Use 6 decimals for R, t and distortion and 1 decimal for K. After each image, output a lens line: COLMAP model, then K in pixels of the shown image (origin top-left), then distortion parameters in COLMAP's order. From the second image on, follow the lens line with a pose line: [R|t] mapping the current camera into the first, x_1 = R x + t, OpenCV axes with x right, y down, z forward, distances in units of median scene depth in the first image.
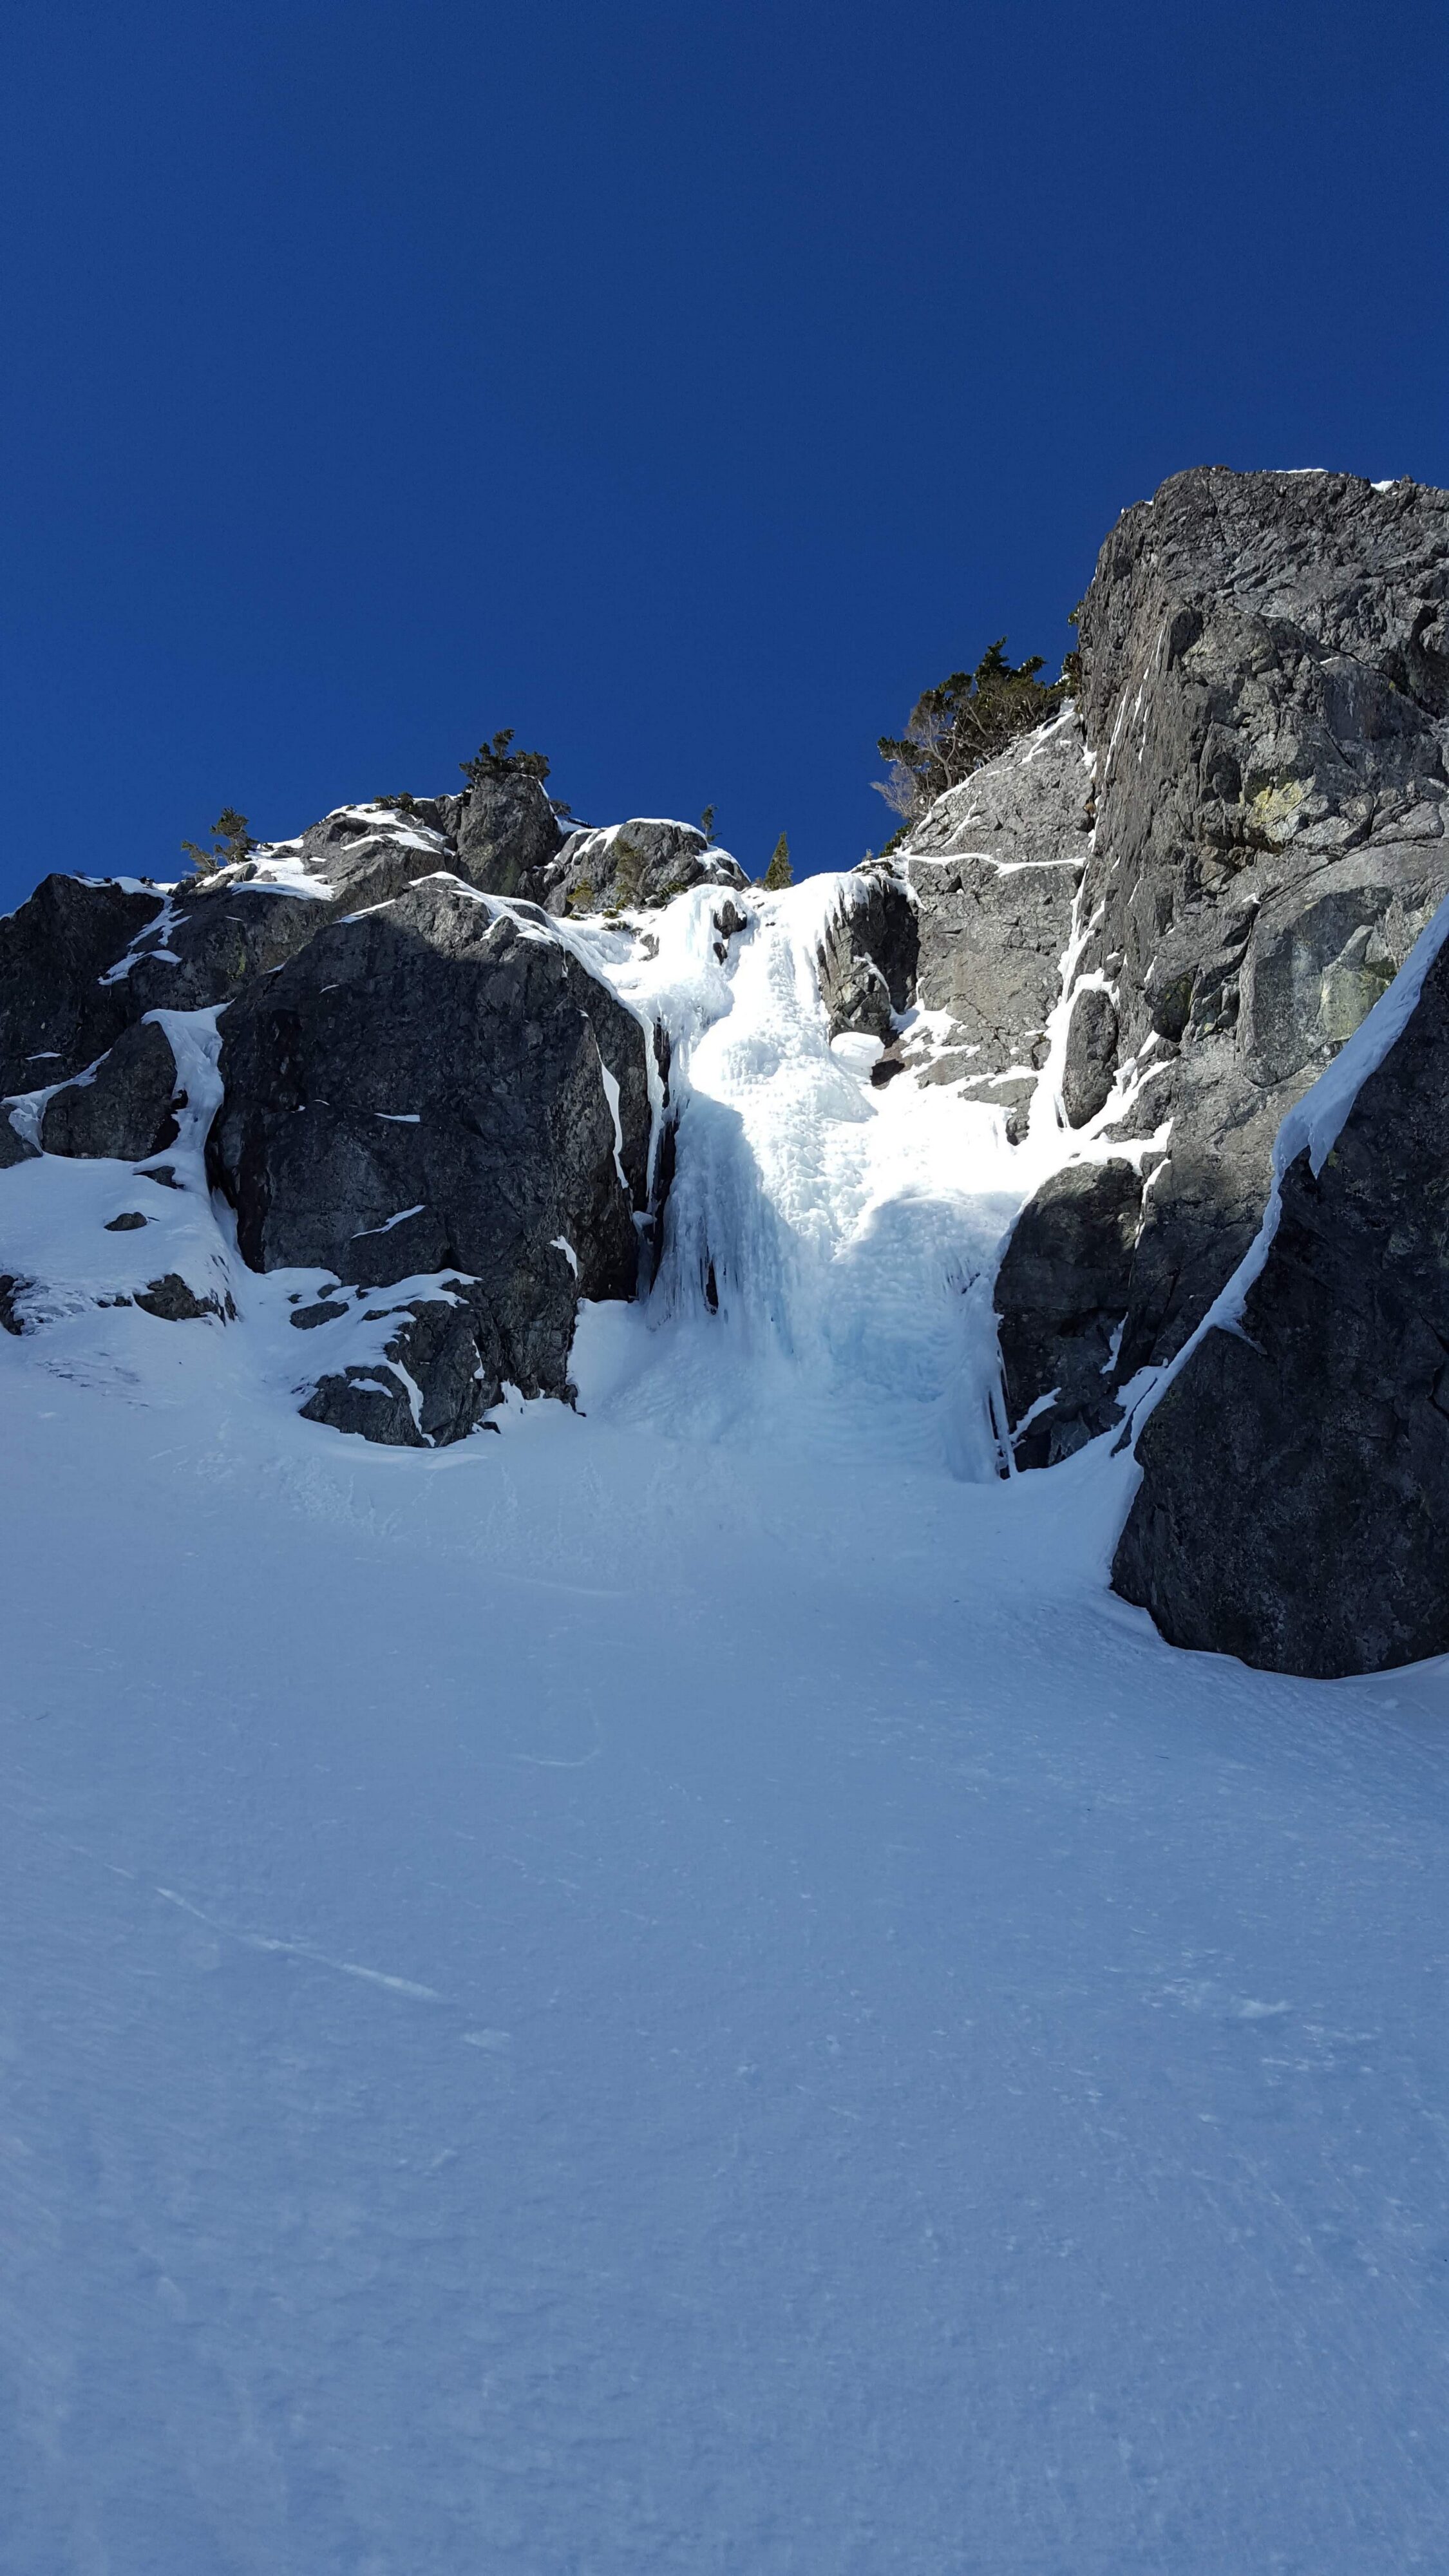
lens RADIAL K [[1964.5, 0, 737.1], [0, 1964.5, 1323.8], [0, 0, 1]] dist [0.270124, -0.659867]
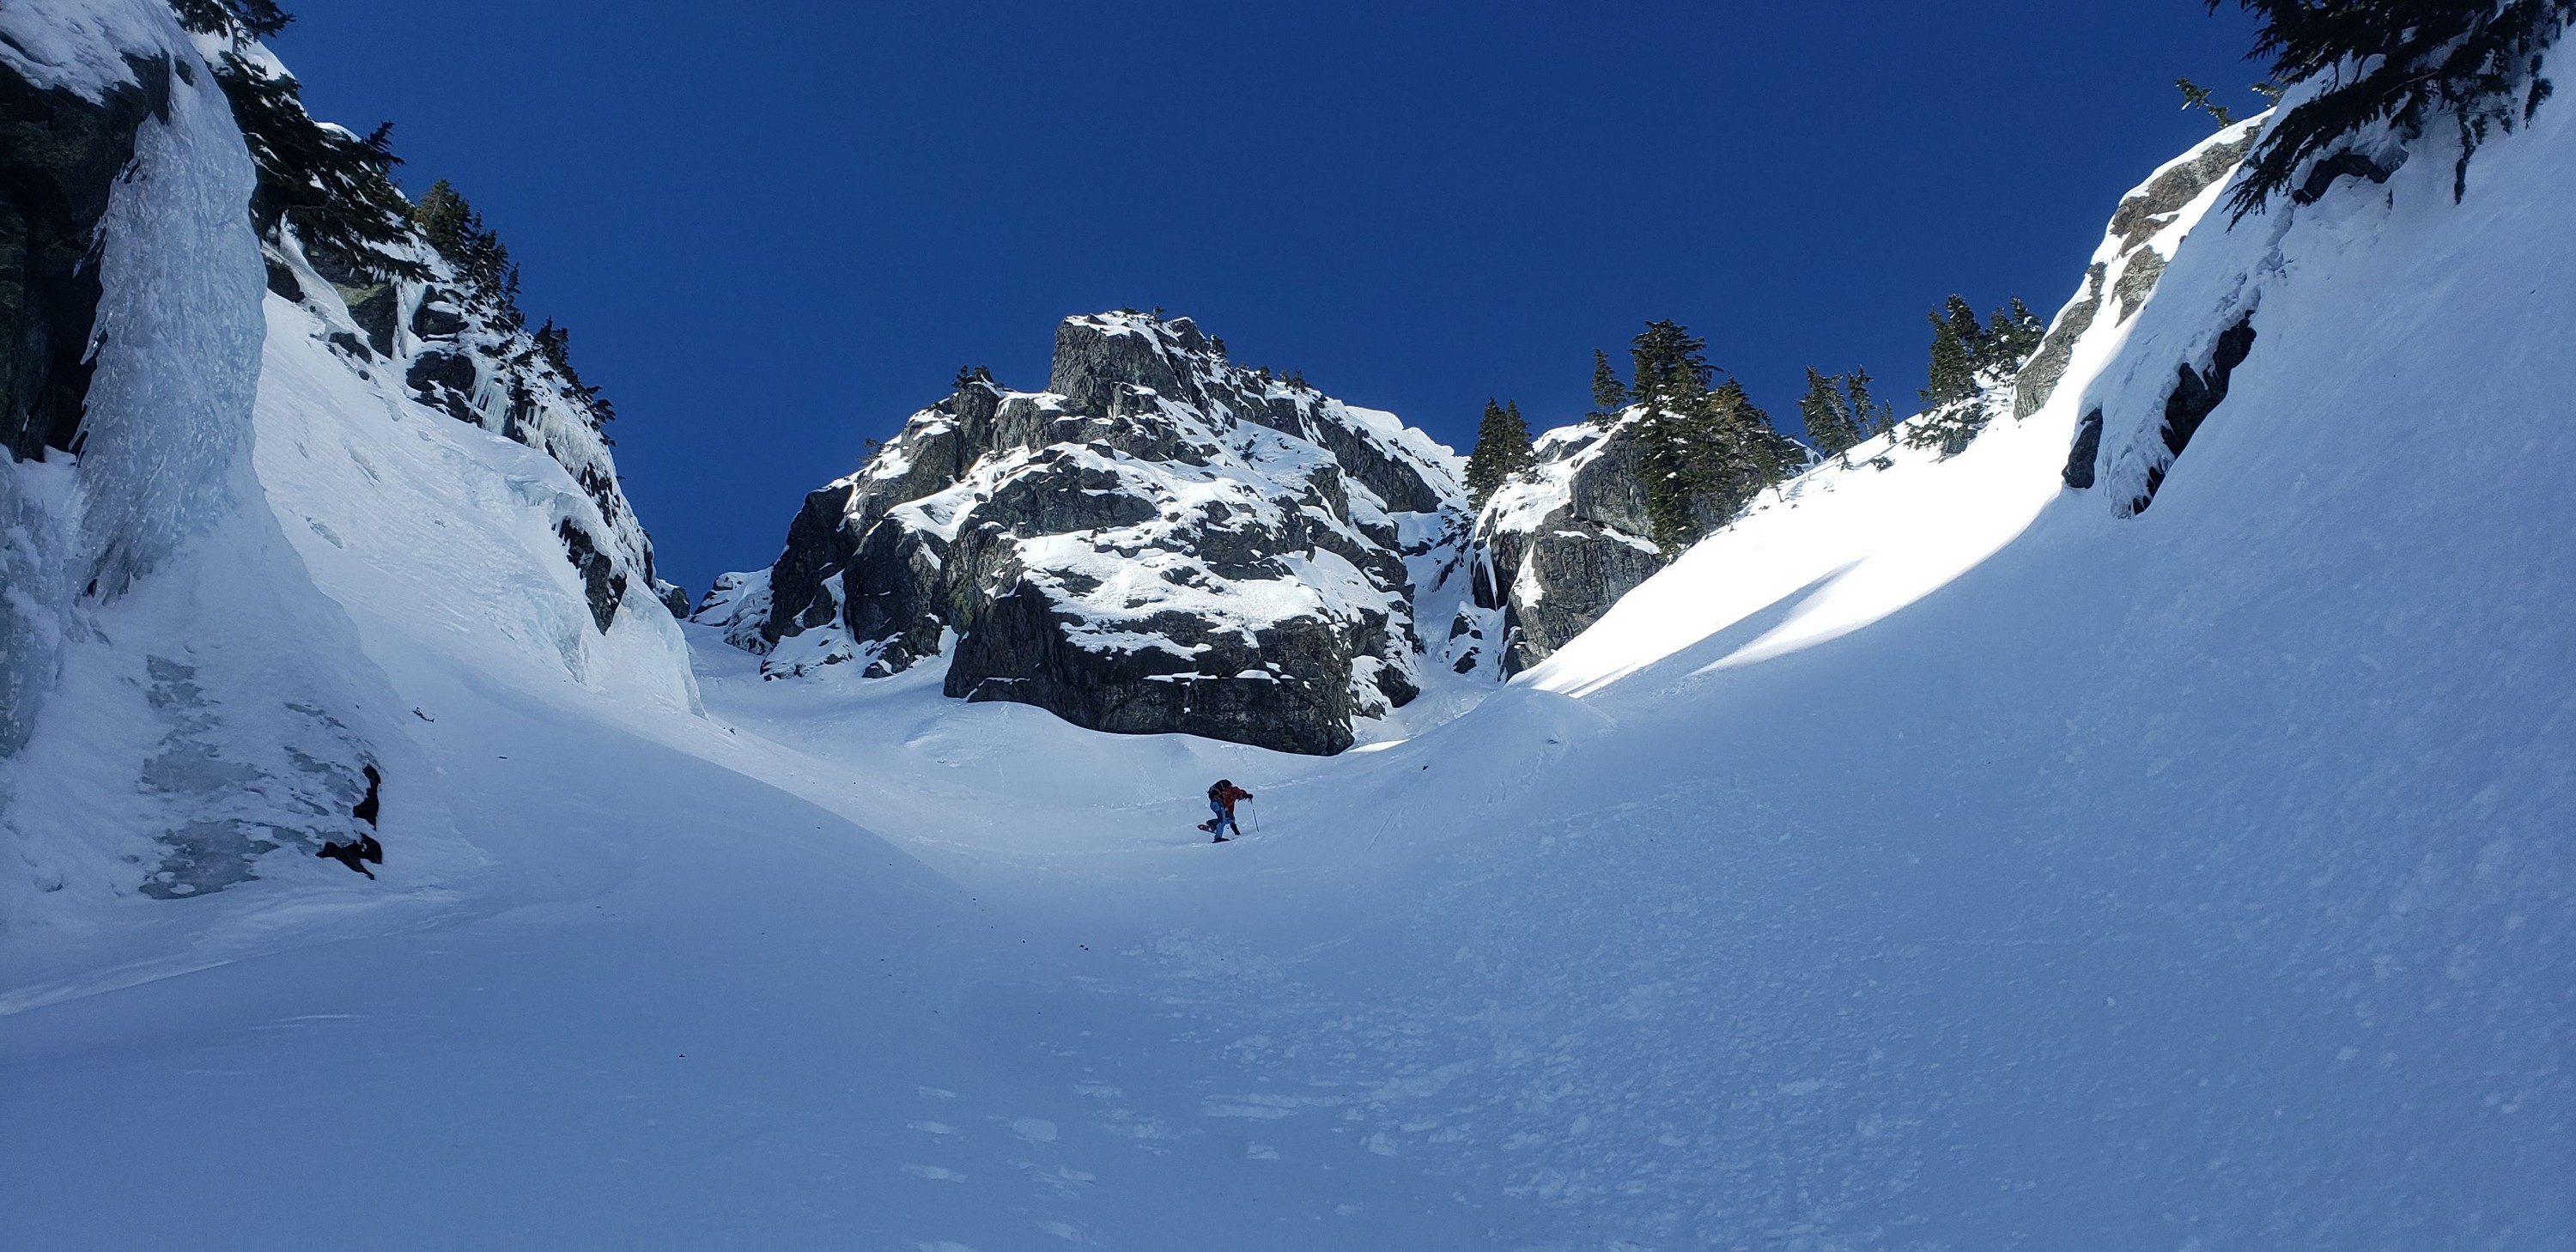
lens RADIAL K [[2048.3, 0, 1229.2], [0, 2048.3, 651.4], [0, 0, 1]] dist [0.314135, -0.708259]
pose [[0.928907, -0.277252, -0.245485, 1.337765], [0.295611, 0.954444, 0.040628, 0.035206], [0.223038, -0.110308, 0.968549, -2.608788]]
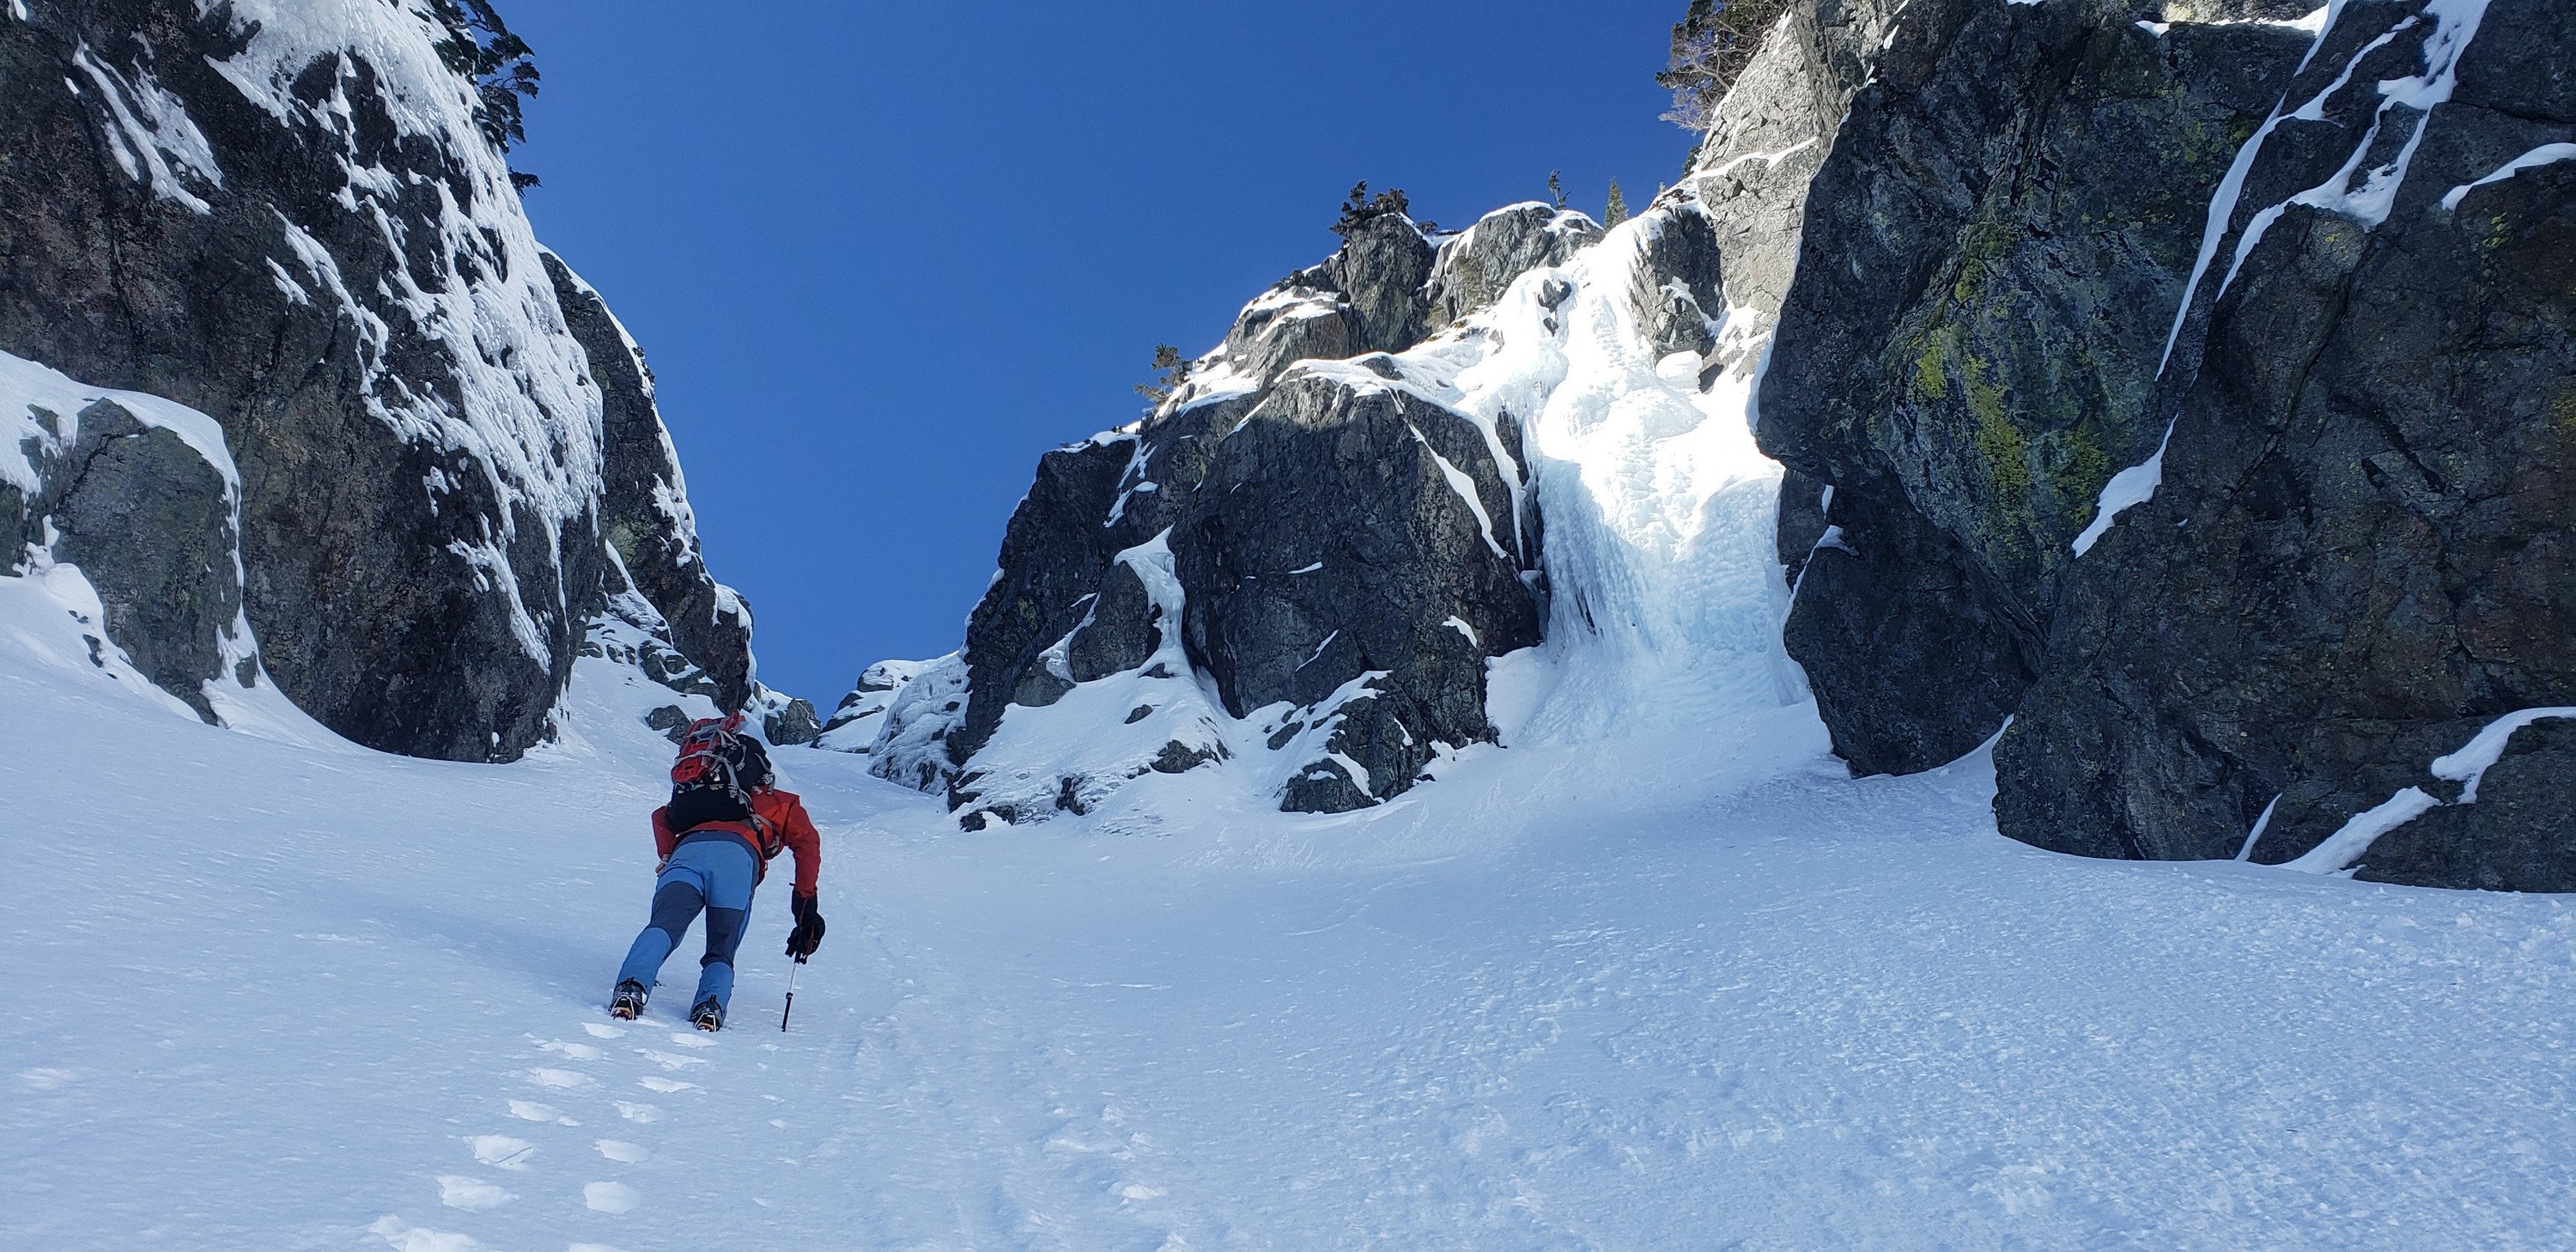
lens RADIAL K [[2048.3, 0, 1229.2], [0, 2048.3, 651.4], [0, 0, 1]] dist [0.314135, -0.708259]
pose [[0.900631, -0.321195, -0.292741, 0.149383], [0.313799, 0.946659, -0.073258, 0.026325], [0.300656, -0.025883, 0.953381, -0.265888]]
